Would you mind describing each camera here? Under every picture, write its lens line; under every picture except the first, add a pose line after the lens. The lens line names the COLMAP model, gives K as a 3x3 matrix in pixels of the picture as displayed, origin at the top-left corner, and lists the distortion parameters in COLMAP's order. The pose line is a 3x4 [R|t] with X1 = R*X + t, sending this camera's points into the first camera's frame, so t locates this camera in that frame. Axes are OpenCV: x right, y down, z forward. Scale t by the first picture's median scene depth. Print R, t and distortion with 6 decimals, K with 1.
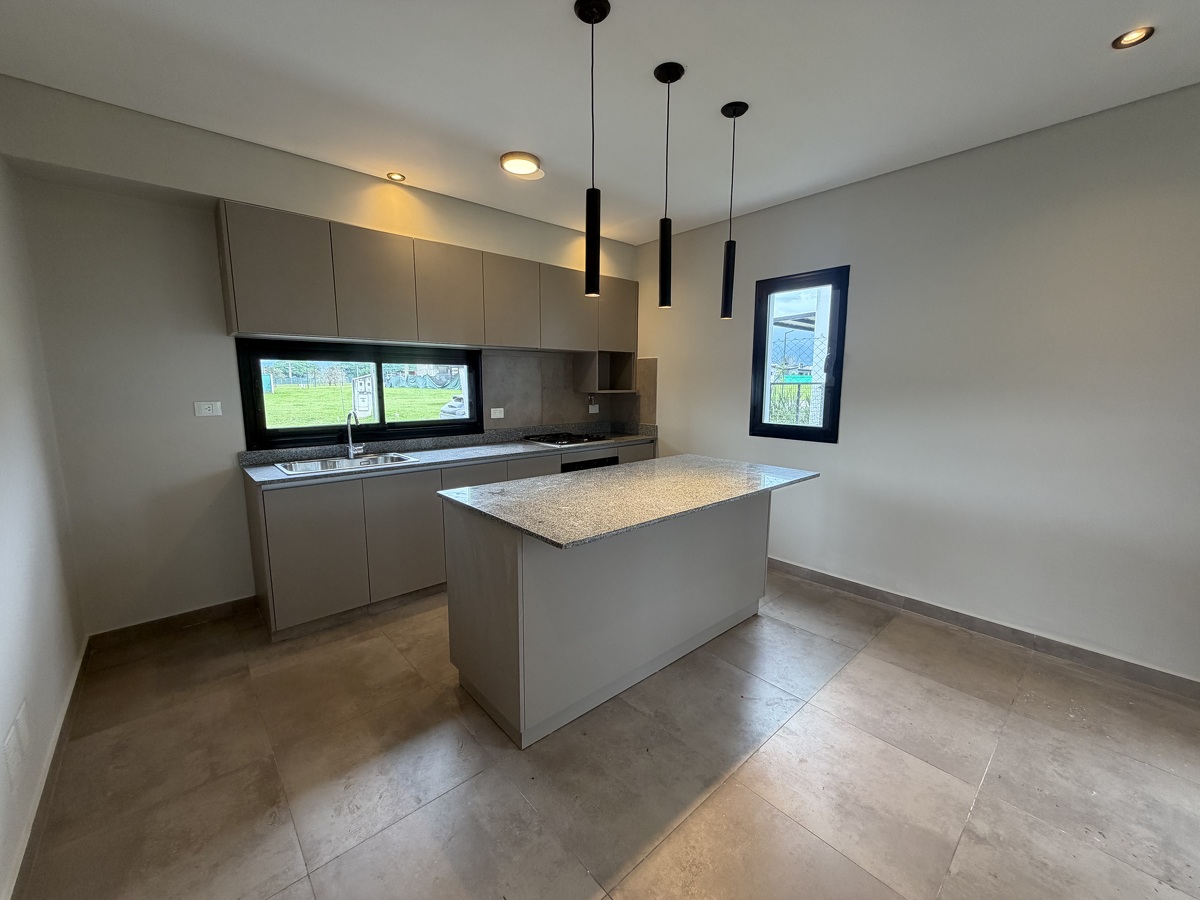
lens RADIAL K [[477.2, 0, 600.0], [0, 477.2, 450.0], [0, 0, 1]] dist [-0.000292, 0.000463]
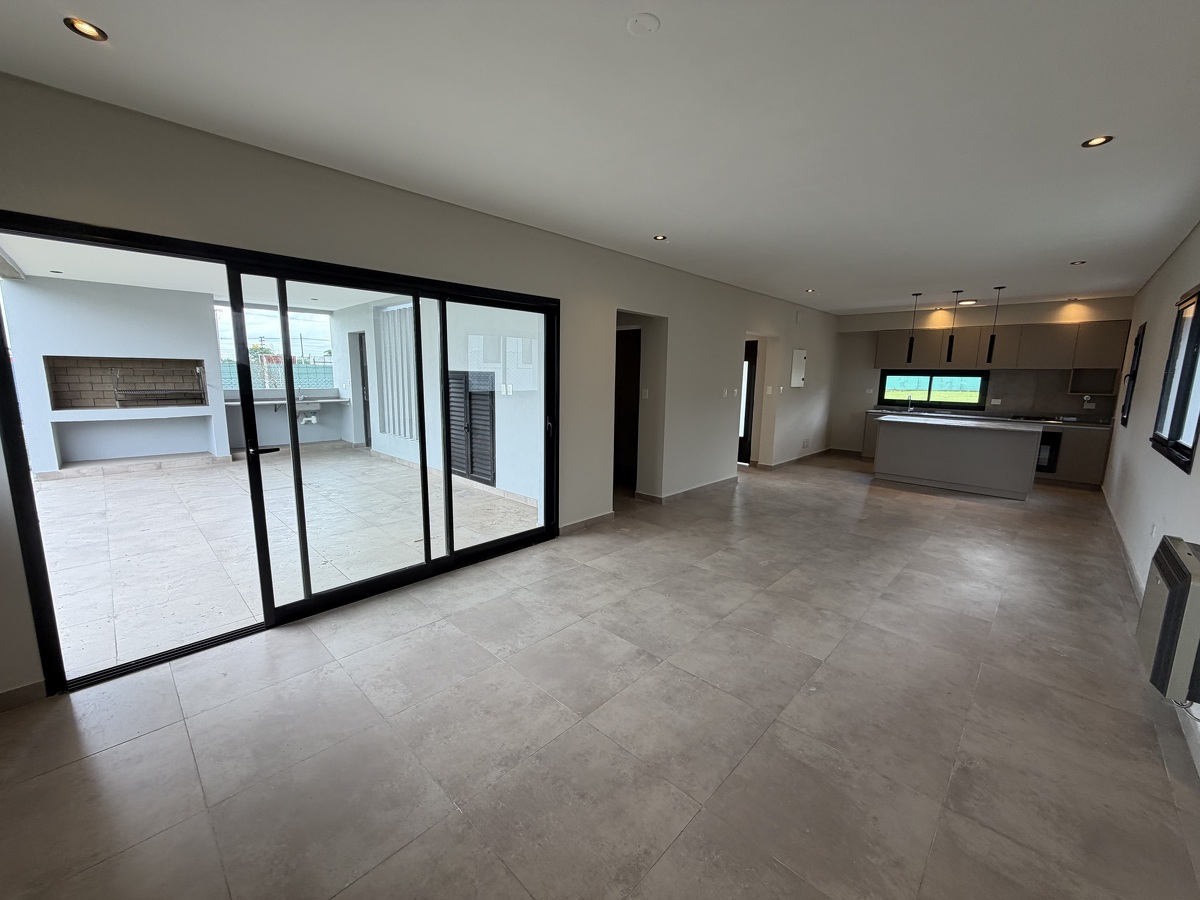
lens RADIAL K [[477.2, 0, 600.0], [0, 477.2, 450.0], [0, 0, 1]] dist [-0.000292, 0.000463]
pose [[0.086179, 0.160274, -0.983303, 1.917837], [-0.154030, 0.977252, 0.145789, 0.096275], [0.984301, 0.138894, 0.108905, -0.934577]]
